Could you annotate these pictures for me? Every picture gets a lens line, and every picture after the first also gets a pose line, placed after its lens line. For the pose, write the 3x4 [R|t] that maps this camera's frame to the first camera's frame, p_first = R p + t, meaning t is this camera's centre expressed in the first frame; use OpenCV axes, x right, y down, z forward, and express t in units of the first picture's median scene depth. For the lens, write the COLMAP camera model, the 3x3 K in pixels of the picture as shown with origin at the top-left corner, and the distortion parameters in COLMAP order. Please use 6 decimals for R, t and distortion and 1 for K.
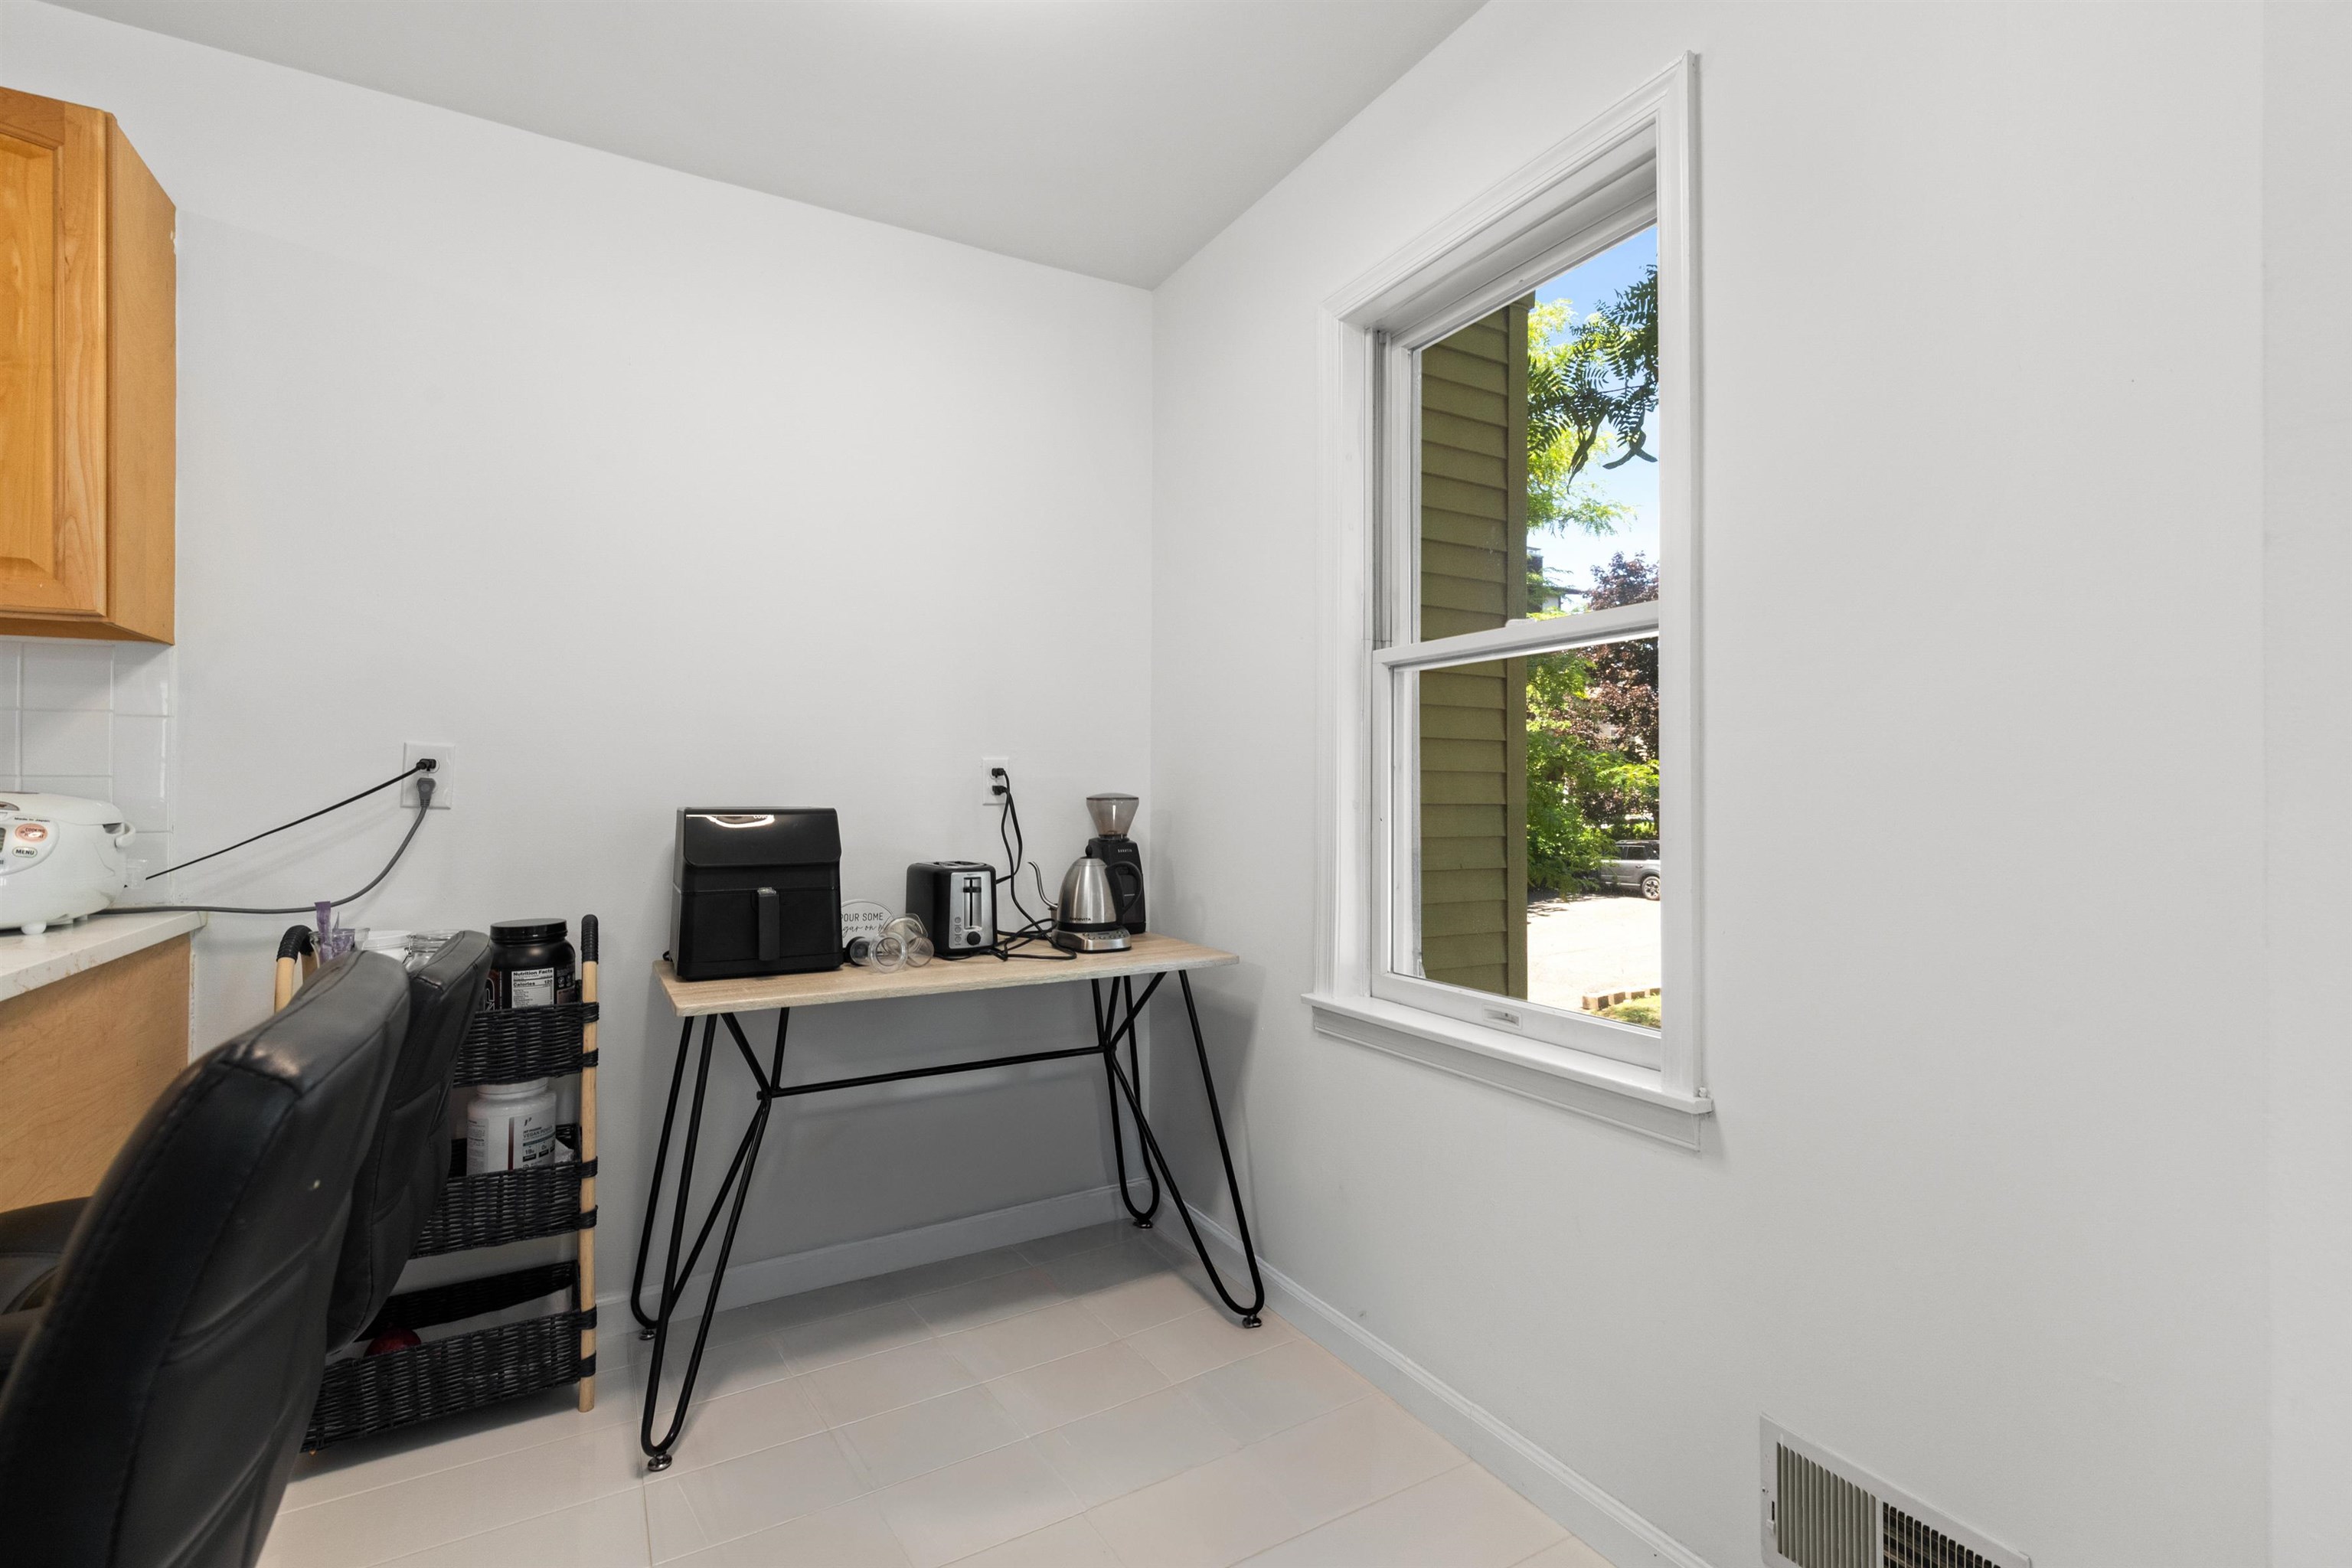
lens RADIAL K [[1063.5, 0, 1176.0], [0, 1063.5, 784.0], [0, 0, 1]] dist [0.000422, -0.000346]
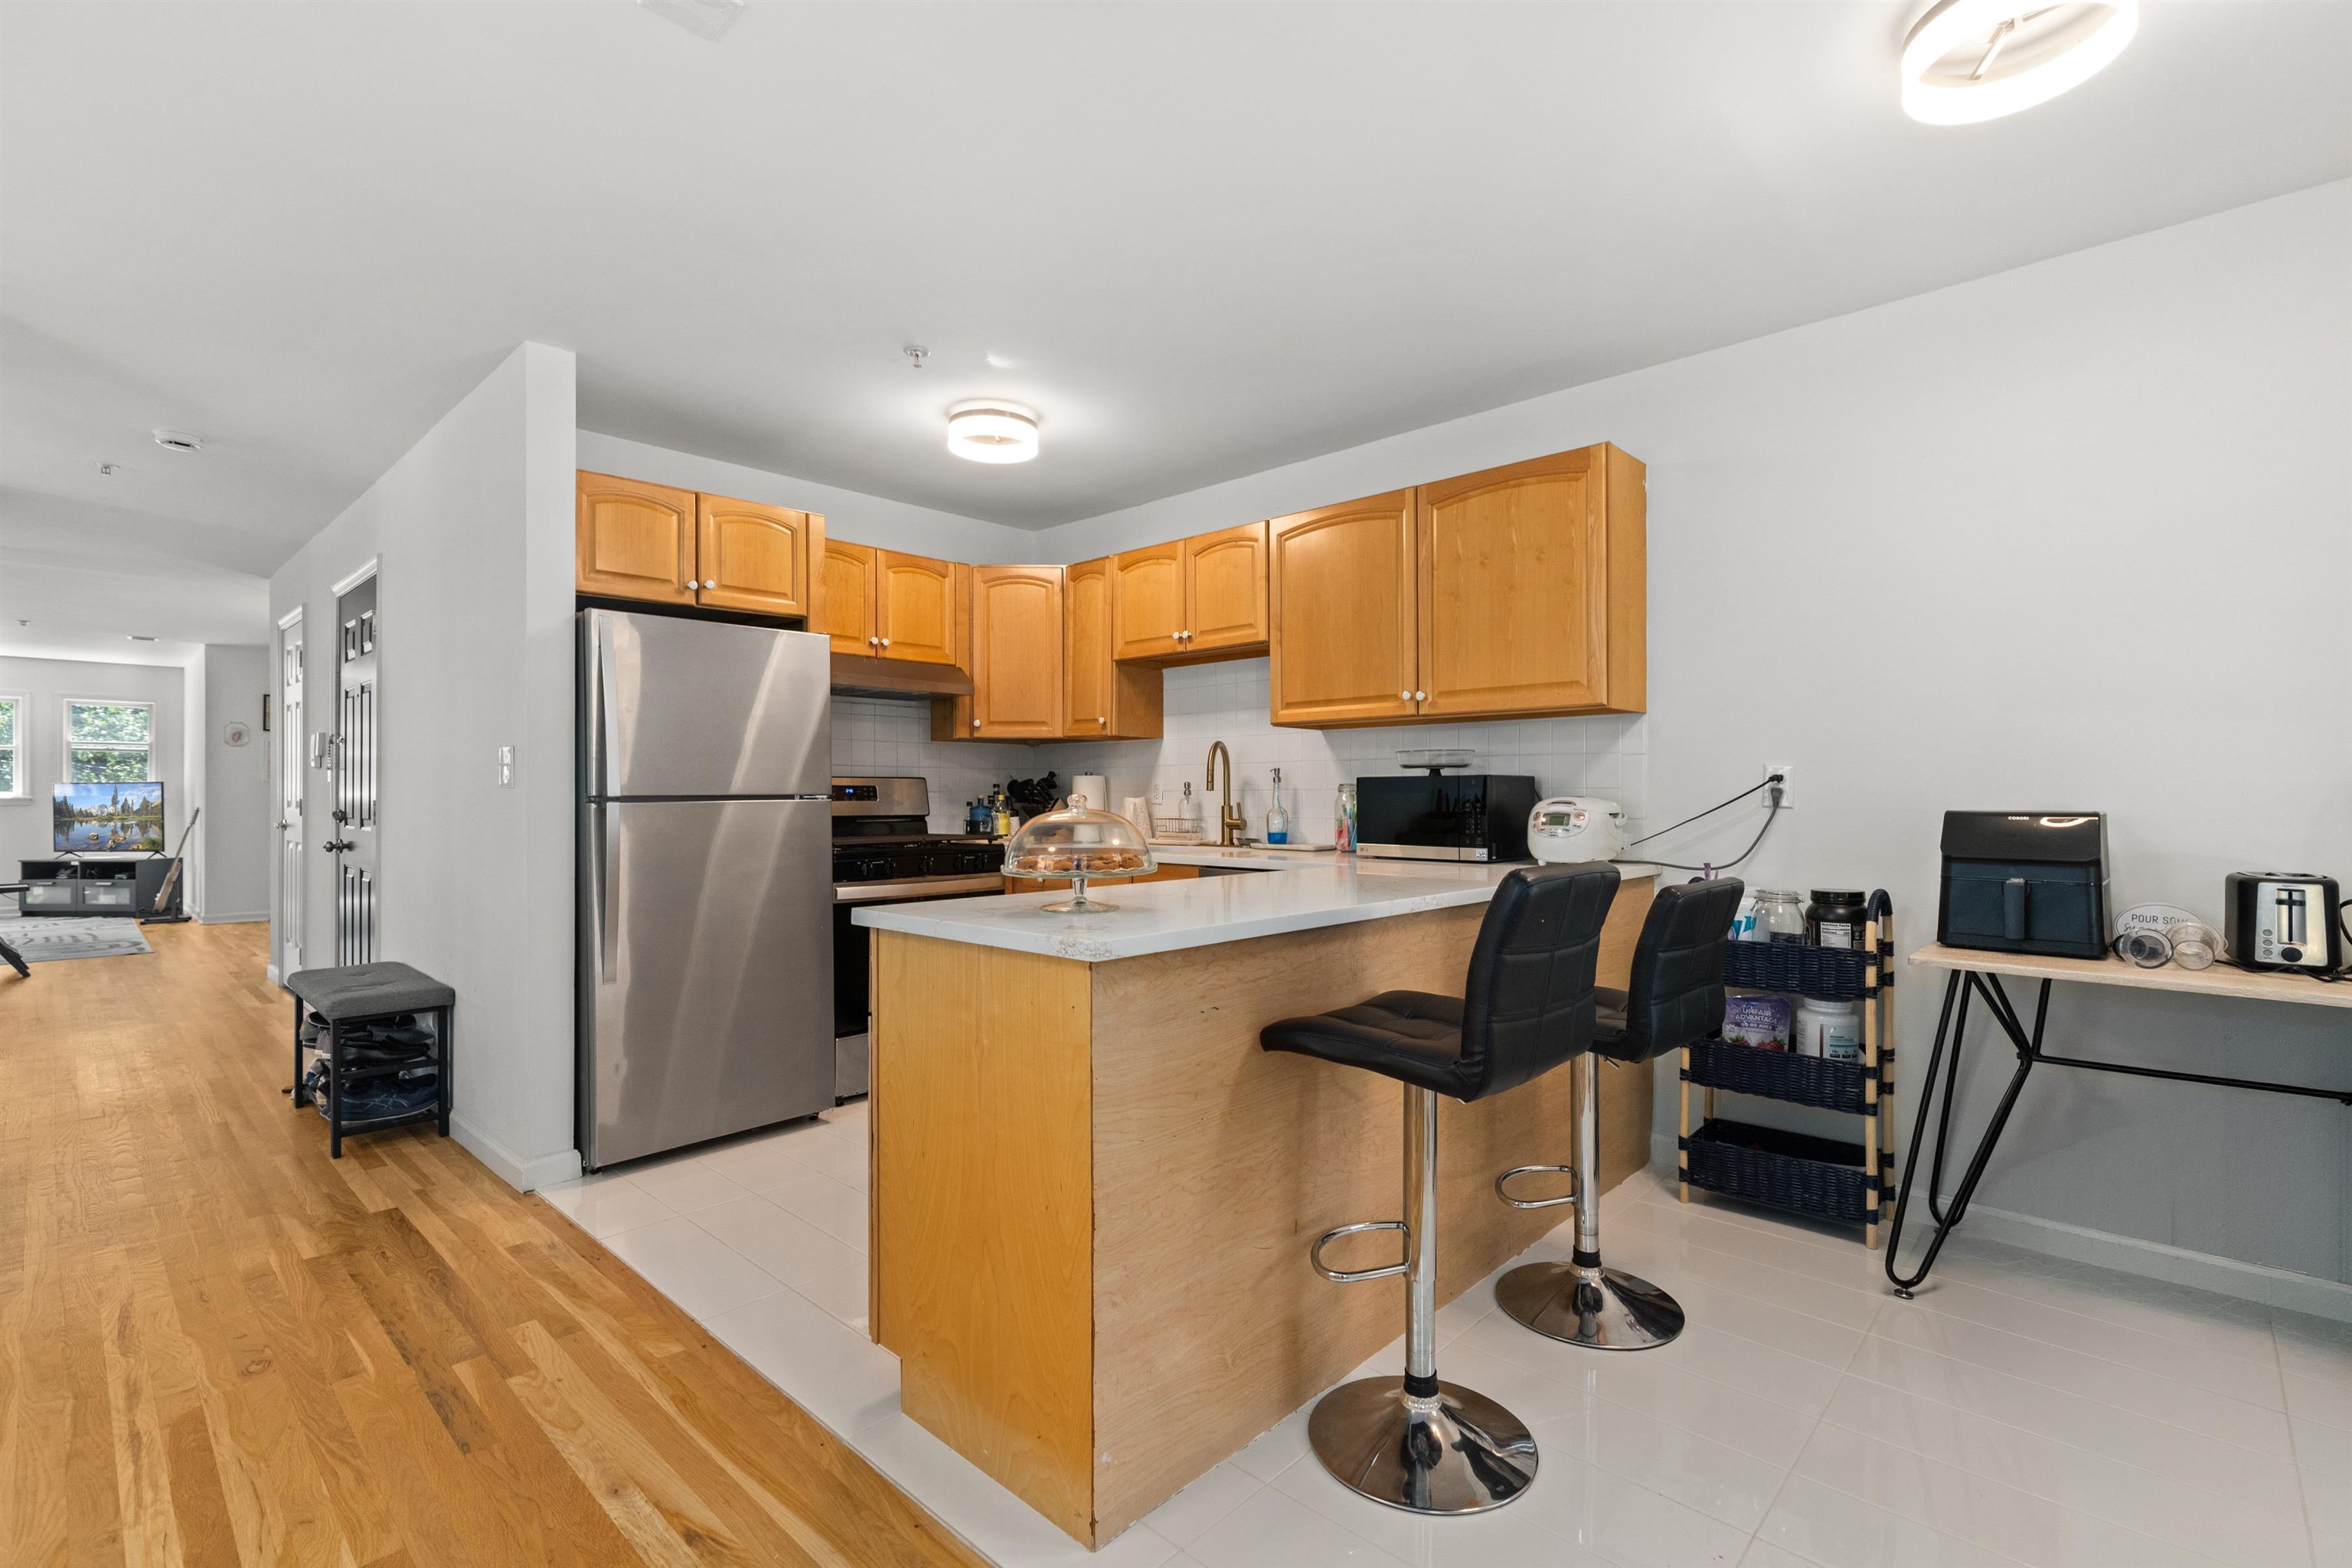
lens RADIAL K [[1057.9, 0, 1186.3], [0, 1057.9, 792.4], [0, 0, 1]] dist [0.011936, -0.000029]
pose [[0.300796, 0.000334, -0.953688, 0.482298], [0.007786, 0.999966, 0.002806, -0.009275], [0.953657, -0.008270, 0.300783, -0.246260]]
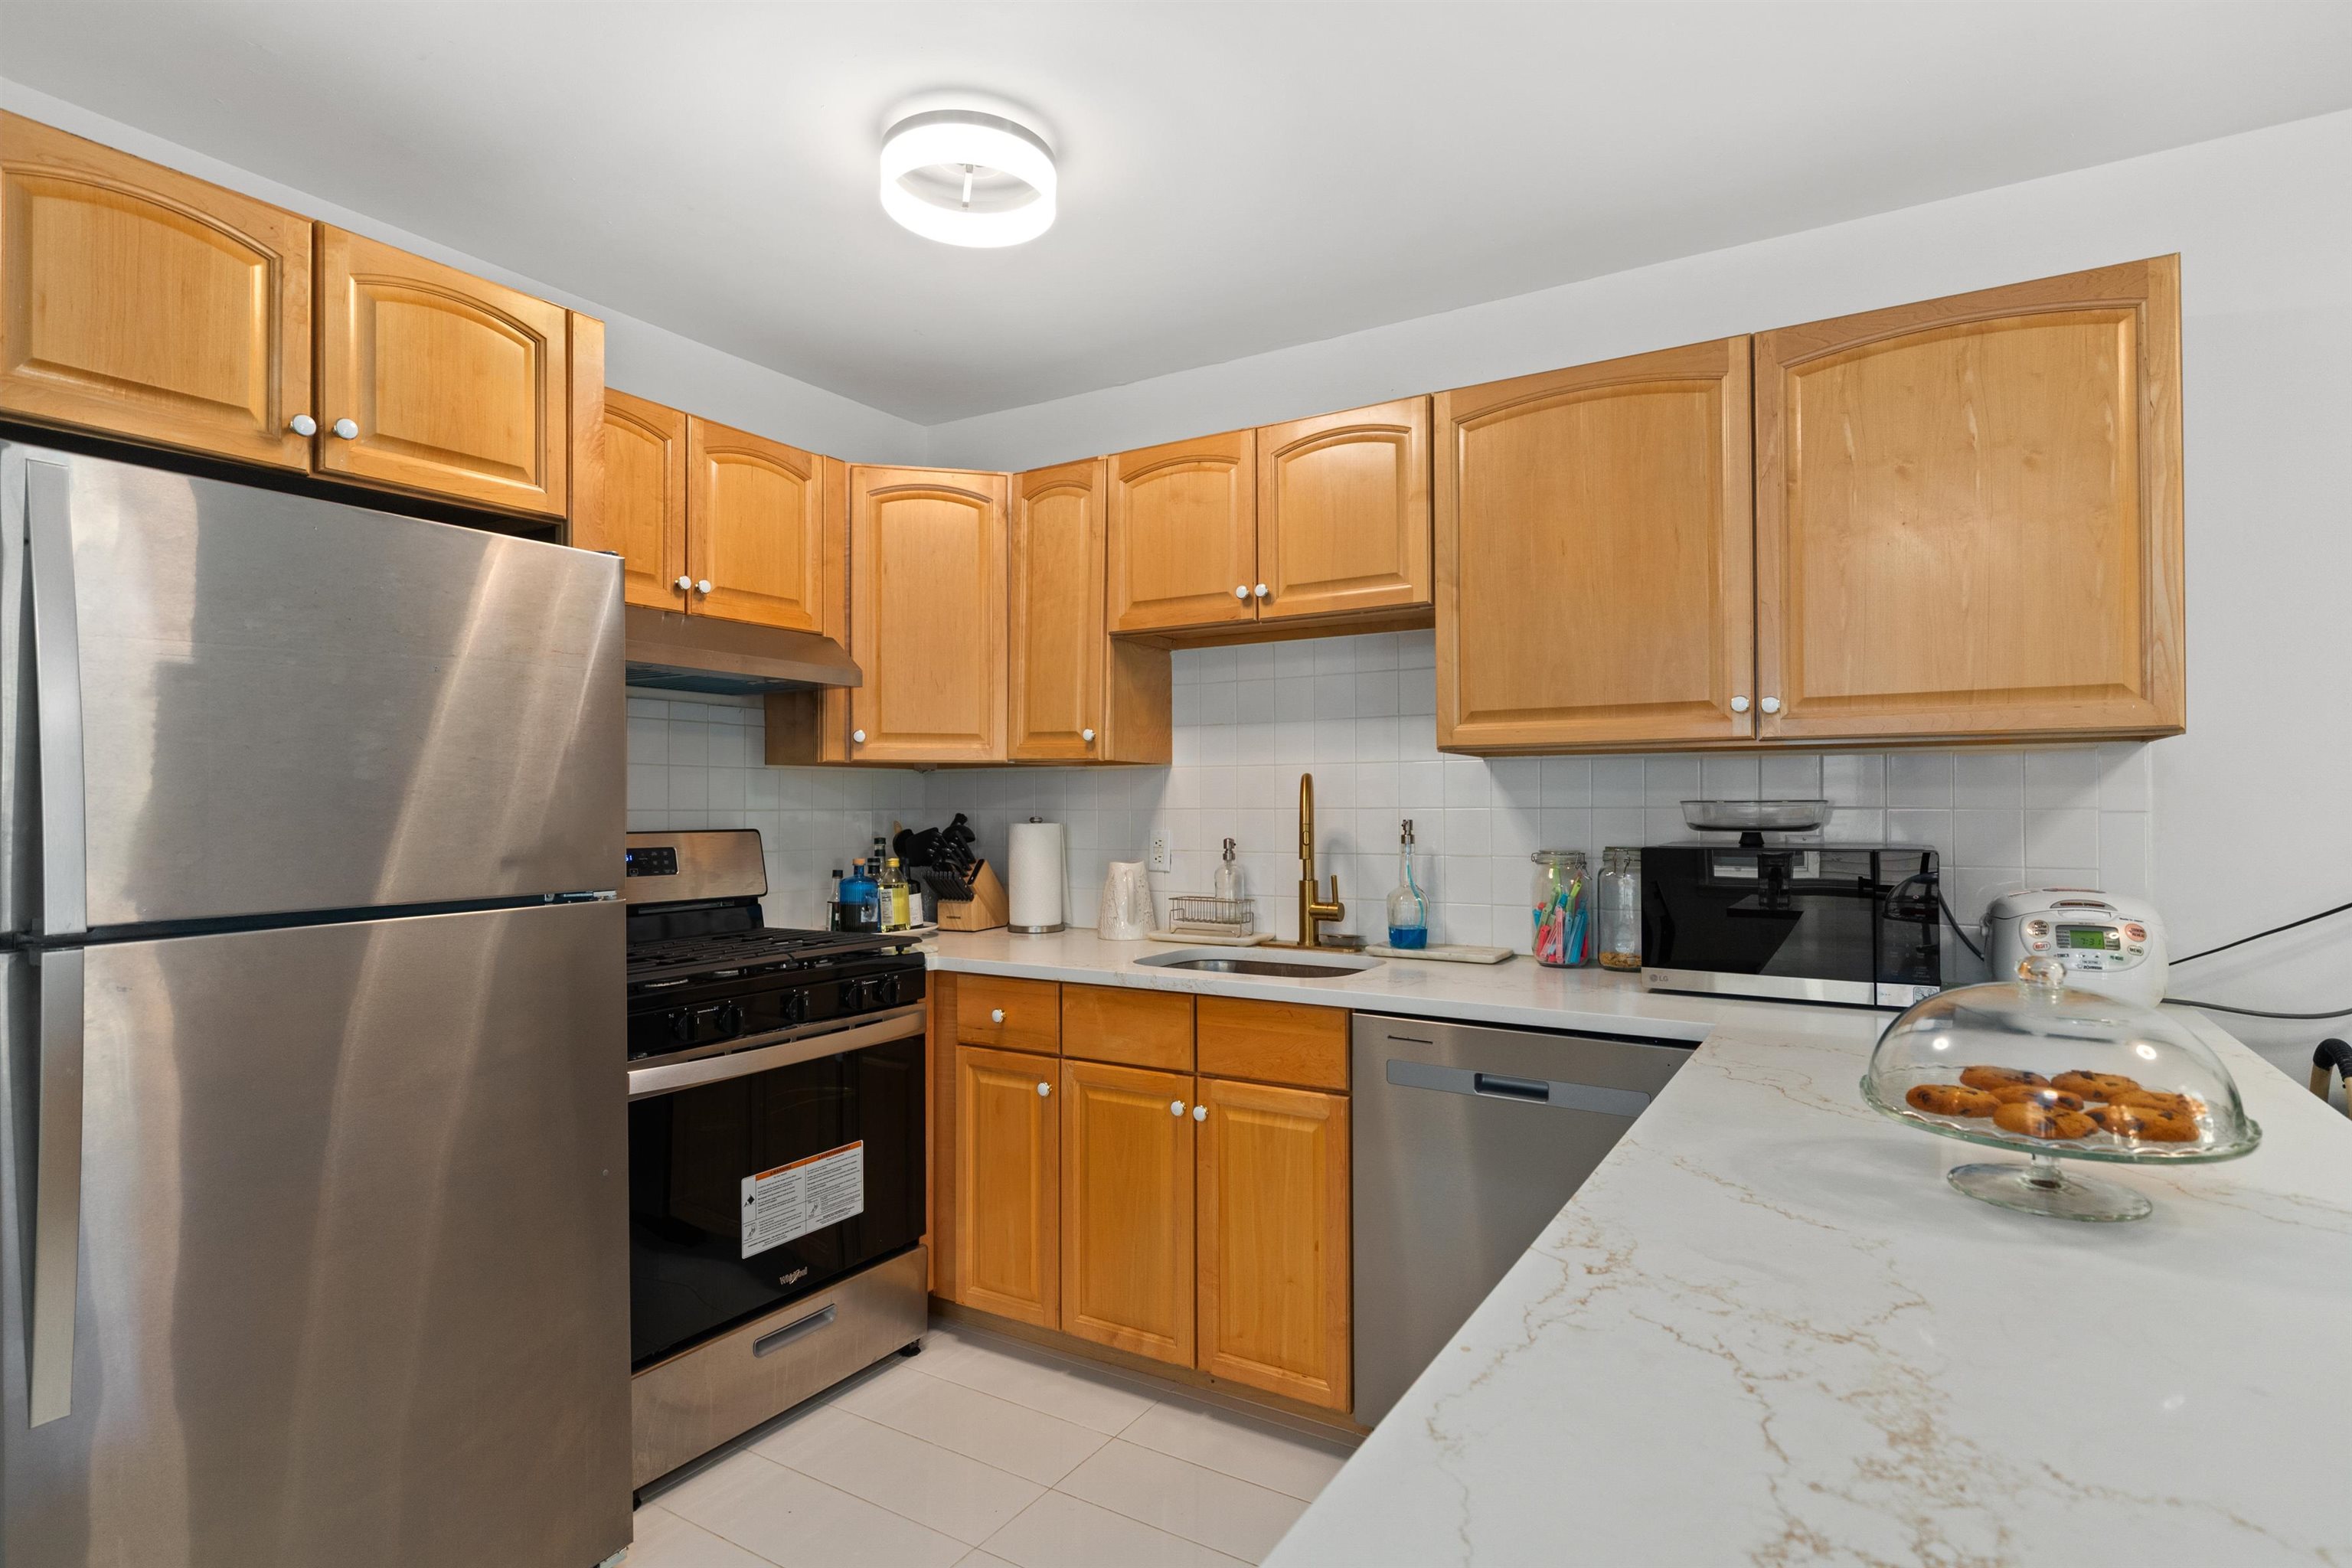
lens RADIAL K [[1167.1, 0, 1176.0], [0, 1167.1, 784.0], [0, 0, 1]] dist [-0.000095, 0.000118]
pose [[0.490091, -0.011890, -0.871590, -0.401984], [0.006724, 0.999929, -0.009859, -0.081207], [0.871645, -0.001029, 0.490136, -0.358877]]
